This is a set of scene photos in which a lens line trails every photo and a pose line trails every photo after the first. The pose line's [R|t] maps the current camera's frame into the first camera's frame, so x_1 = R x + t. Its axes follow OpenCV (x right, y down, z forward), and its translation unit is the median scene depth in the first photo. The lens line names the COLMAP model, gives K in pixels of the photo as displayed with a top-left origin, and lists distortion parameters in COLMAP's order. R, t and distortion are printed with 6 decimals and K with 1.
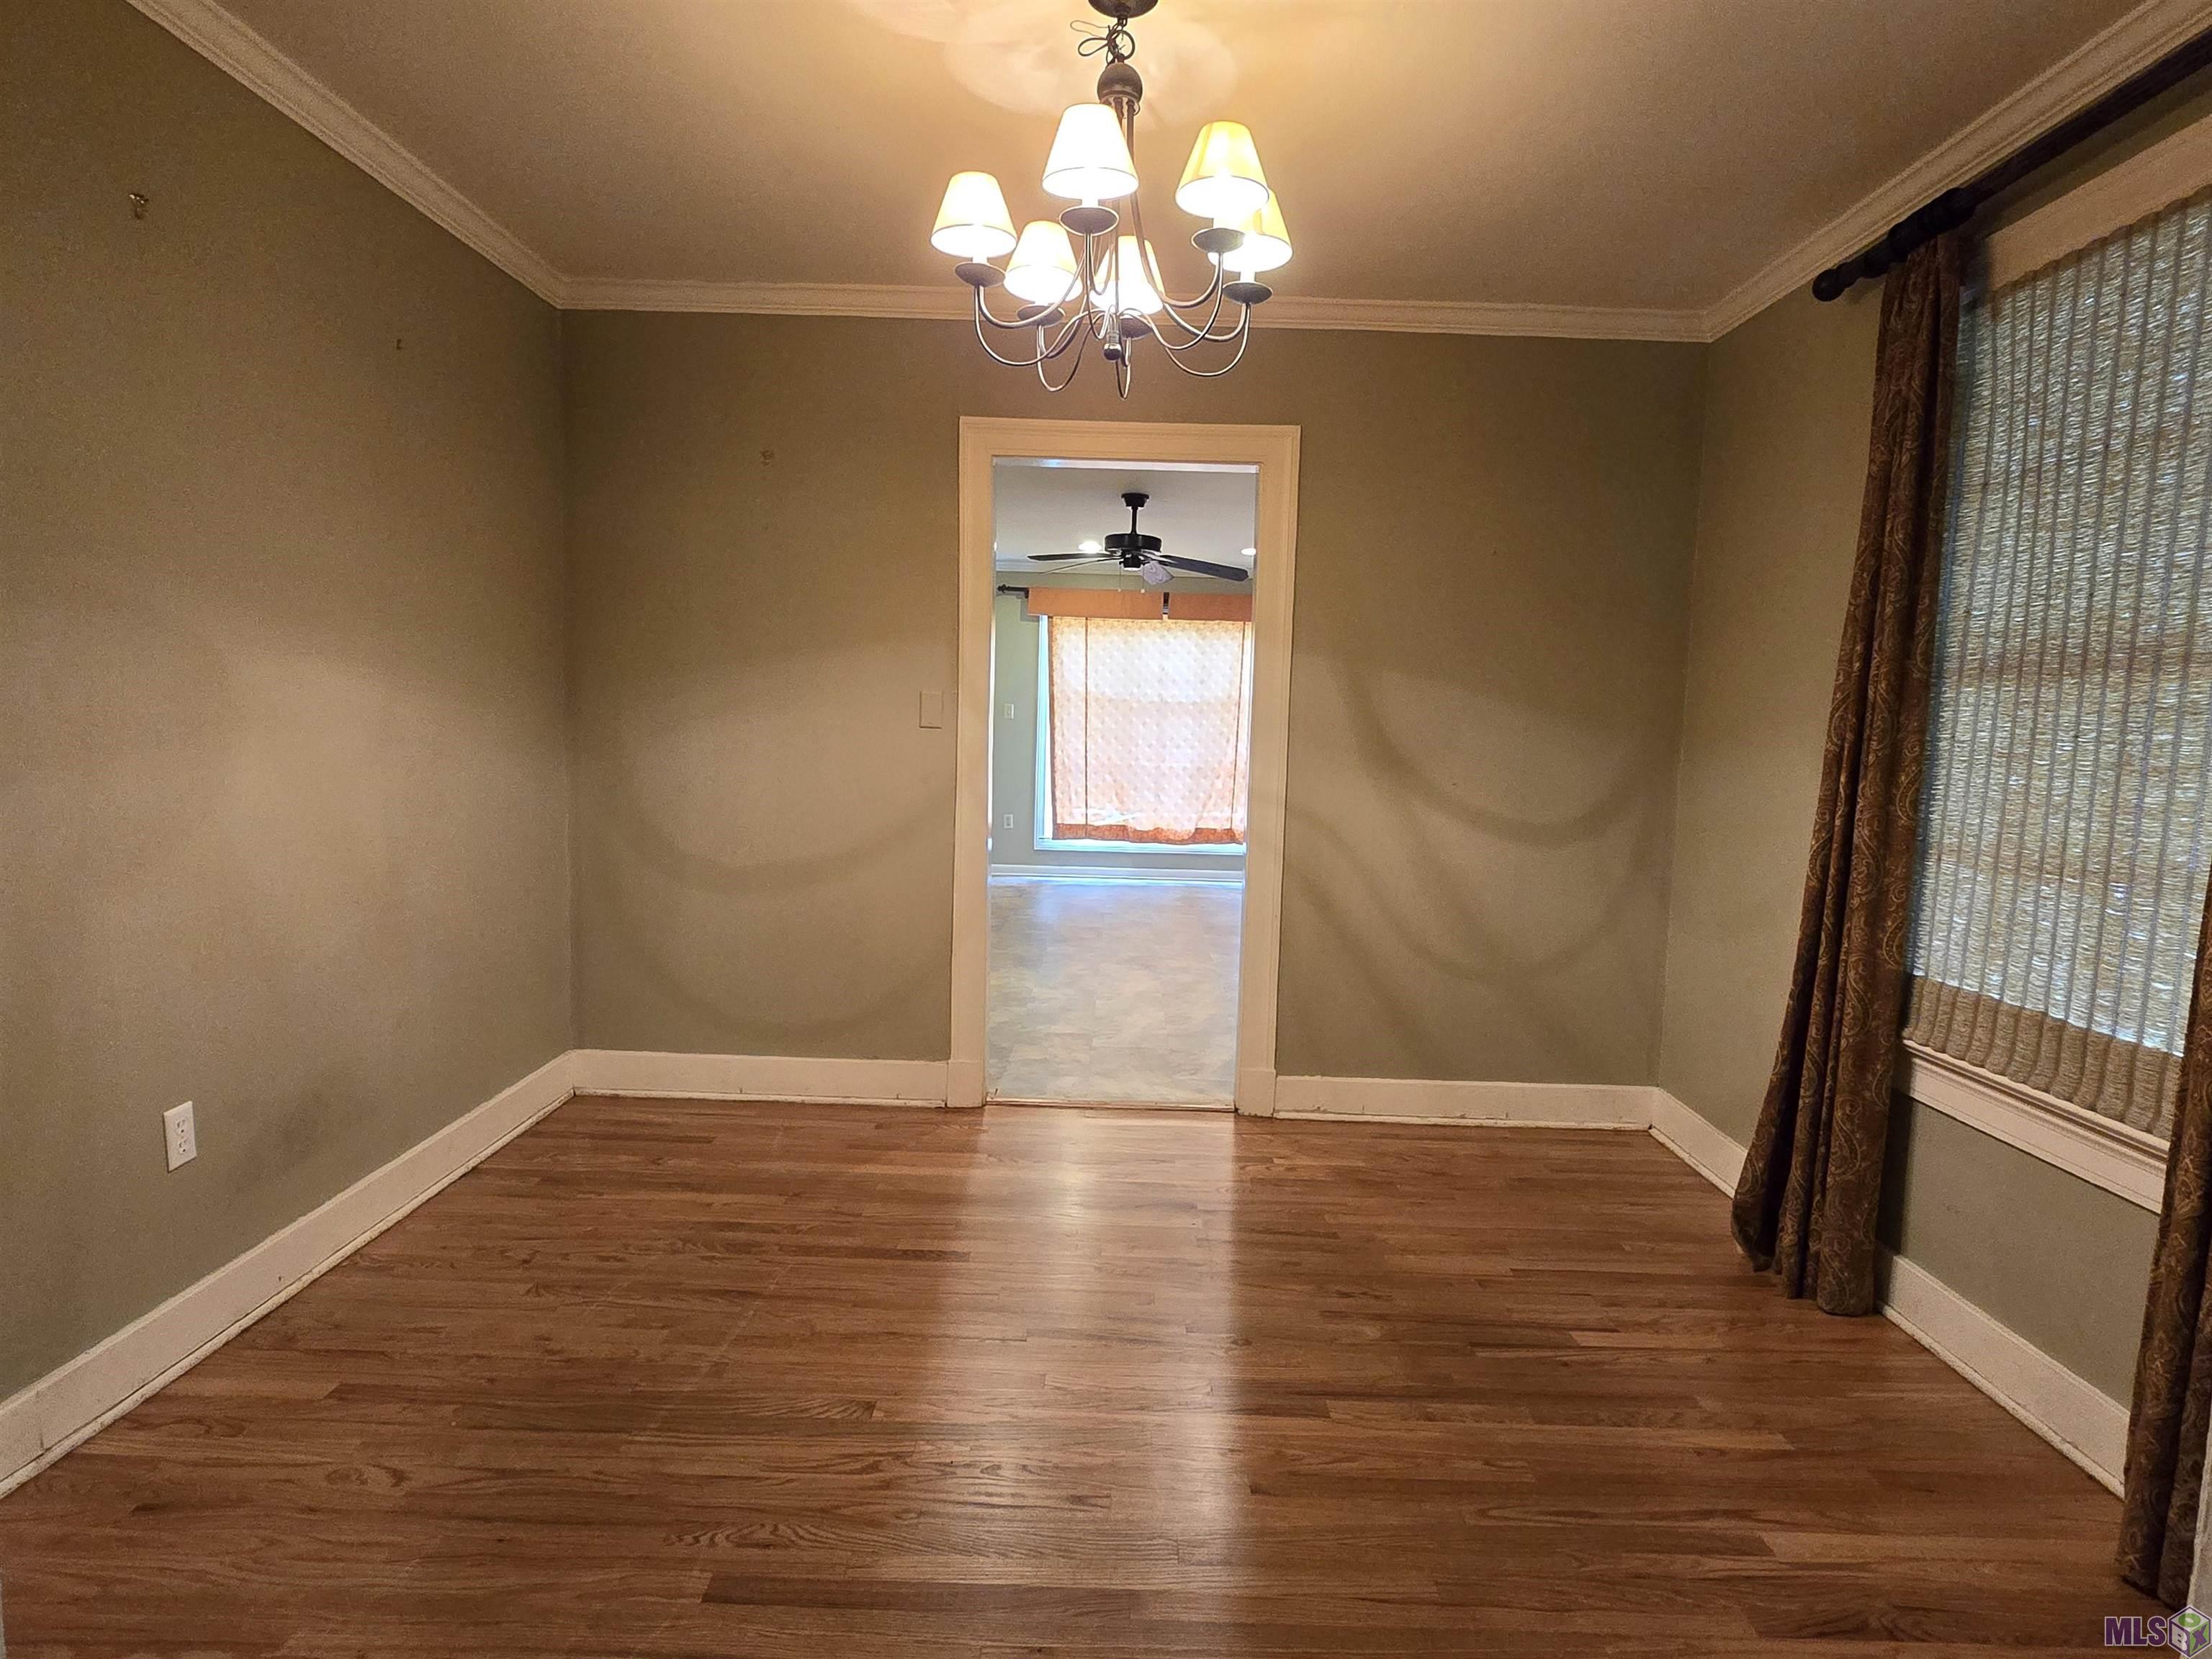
lens RADIAL K [[1199.2, 0, 1108.0], [0, 1199.2, 850.1], [0, 0, 1]] dist [-0.004931, 0.001896]
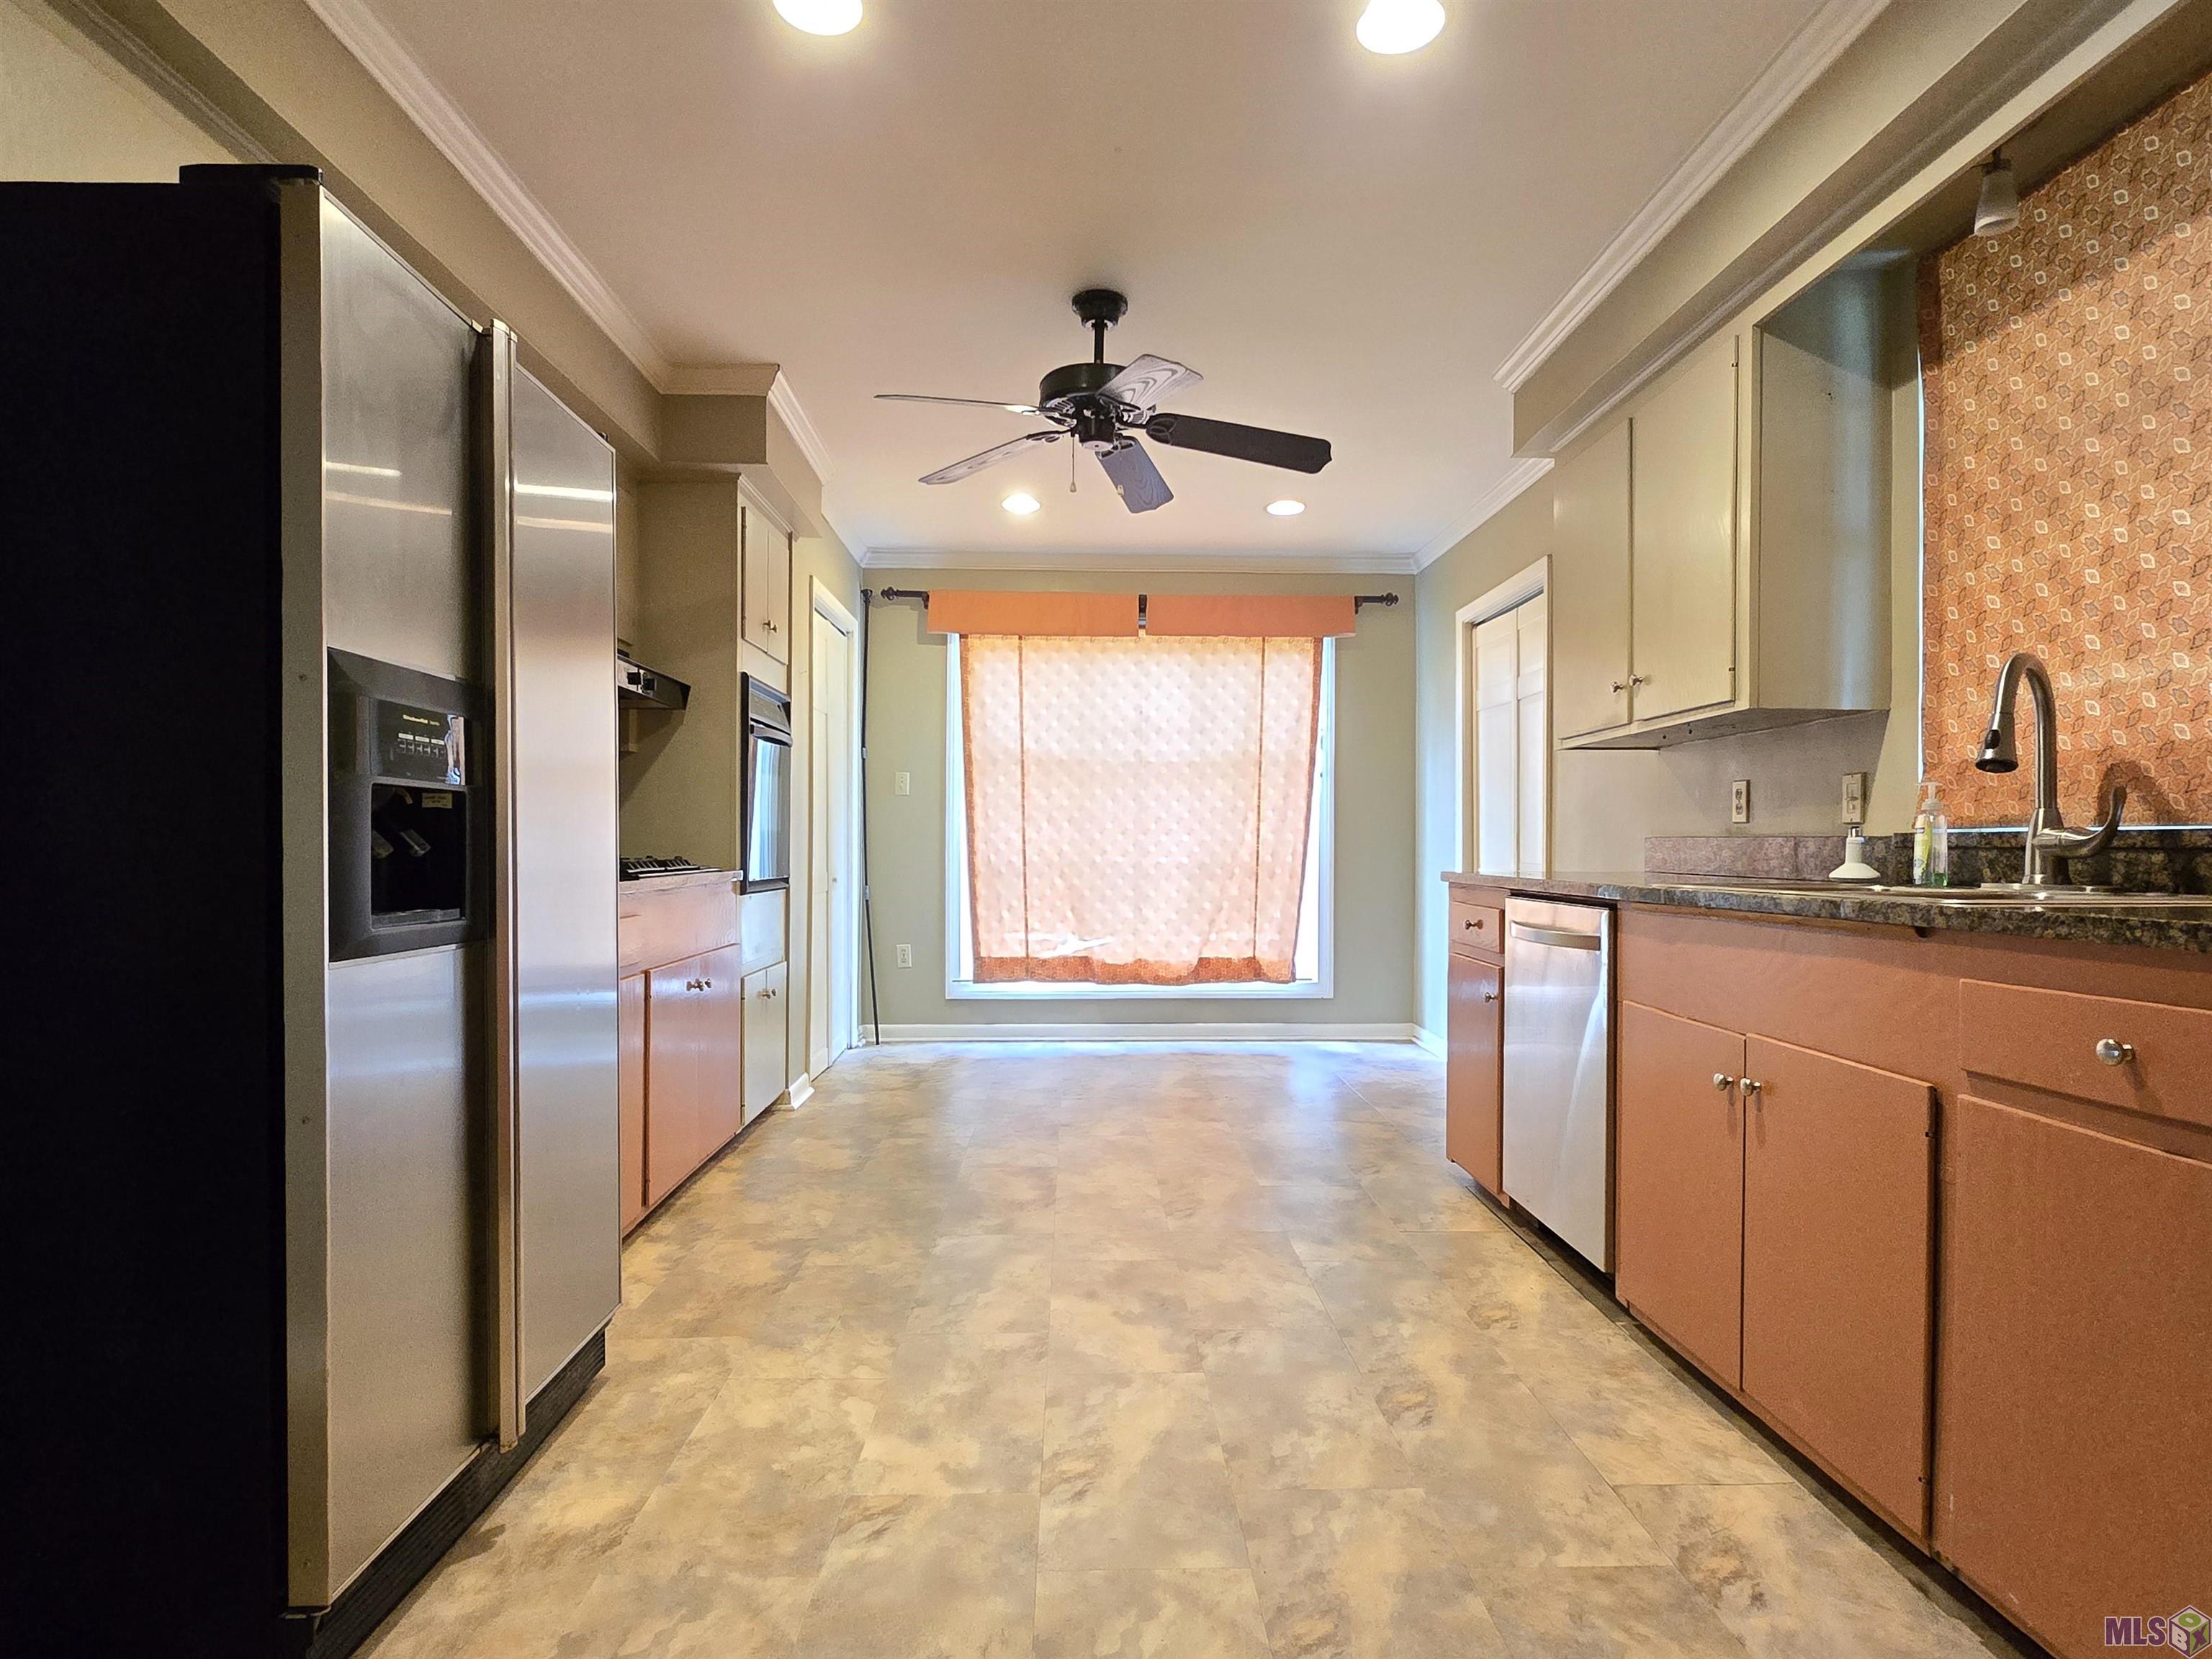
lens RADIAL K [[1199.2, 0, 1110.8], [0, 1199.2, 843.3], [0, 0, 1]] dist [-0.004931, 0.001896]
pose [[0.998748, -0.025046, 0.043304, 0.000198], [0.029491, 0.994005, -0.105280, -0.013498], [-0.040408, 0.106425, 0.993499, 0.366348]]
